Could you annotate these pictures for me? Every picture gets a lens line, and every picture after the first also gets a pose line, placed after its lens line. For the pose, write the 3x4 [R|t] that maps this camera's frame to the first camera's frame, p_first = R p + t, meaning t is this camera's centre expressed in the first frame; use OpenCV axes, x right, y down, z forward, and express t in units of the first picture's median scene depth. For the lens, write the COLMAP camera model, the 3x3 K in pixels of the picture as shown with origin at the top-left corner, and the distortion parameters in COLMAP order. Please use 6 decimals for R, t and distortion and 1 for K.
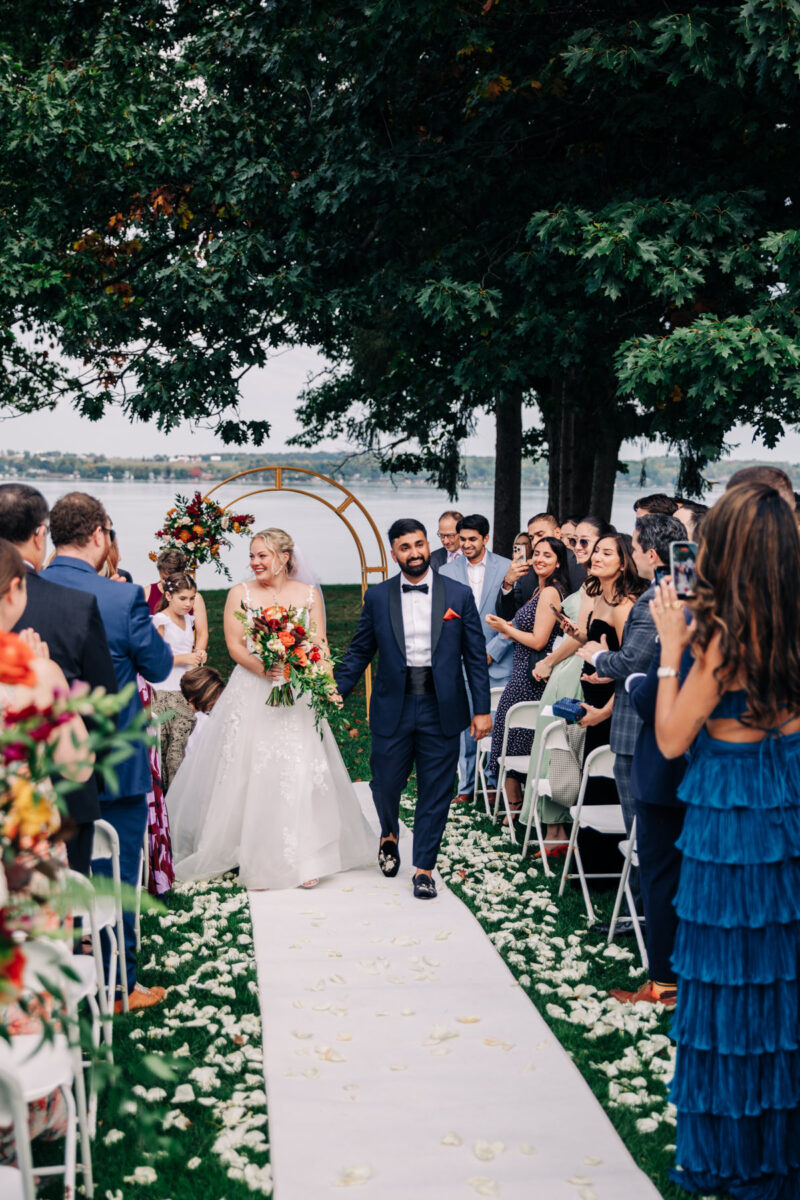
lens RADIAL K [[1766.0, 0, 407.8], [0, 1766.0, 600.1], [0, 0, 1]] dist [0.084915, 0.000000]
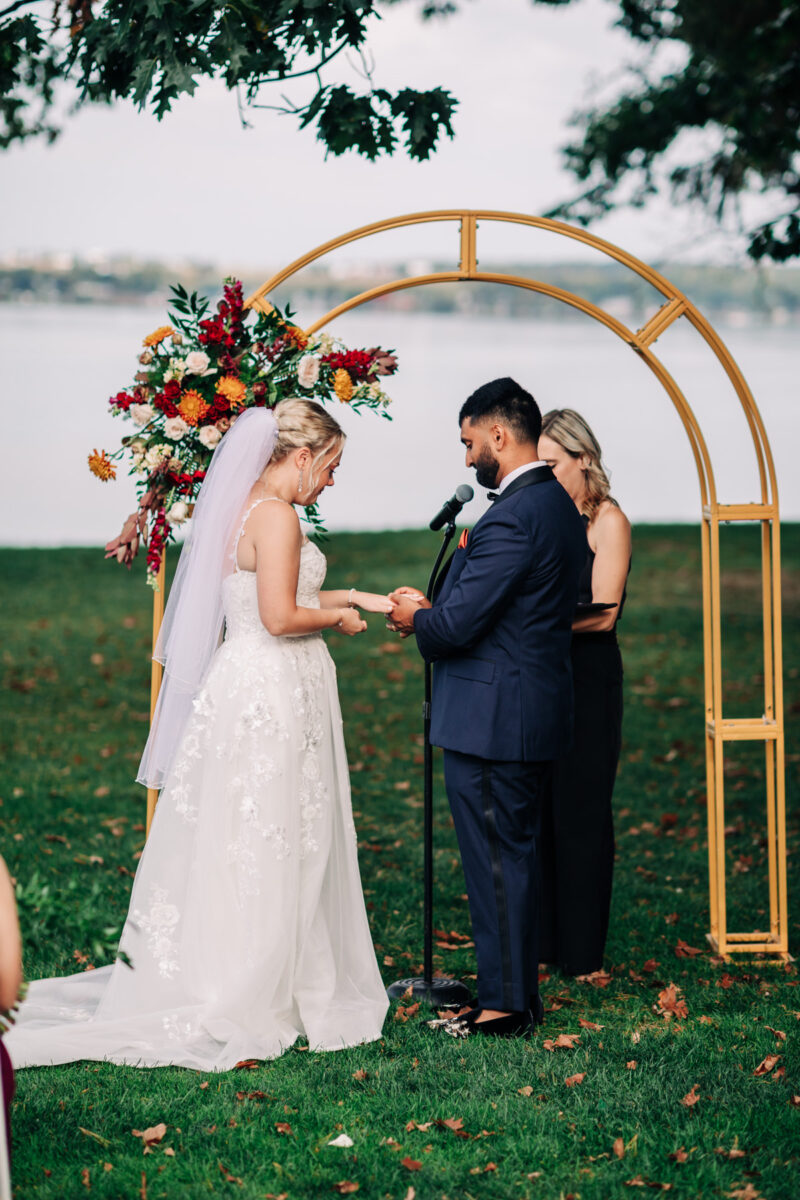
lens RADIAL K [[3281.7, 0, 390.8], [0, 3281.7, 595.5], [0, 0, 1]] dist [0.188947, 0.000000]
pose [[0.993089, 0.021745, -0.115328, -0.011691], [-0.019628, 0.999618, 0.019463, -0.011695], [0.115707, -0.017065, 0.993137, 0.334506]]
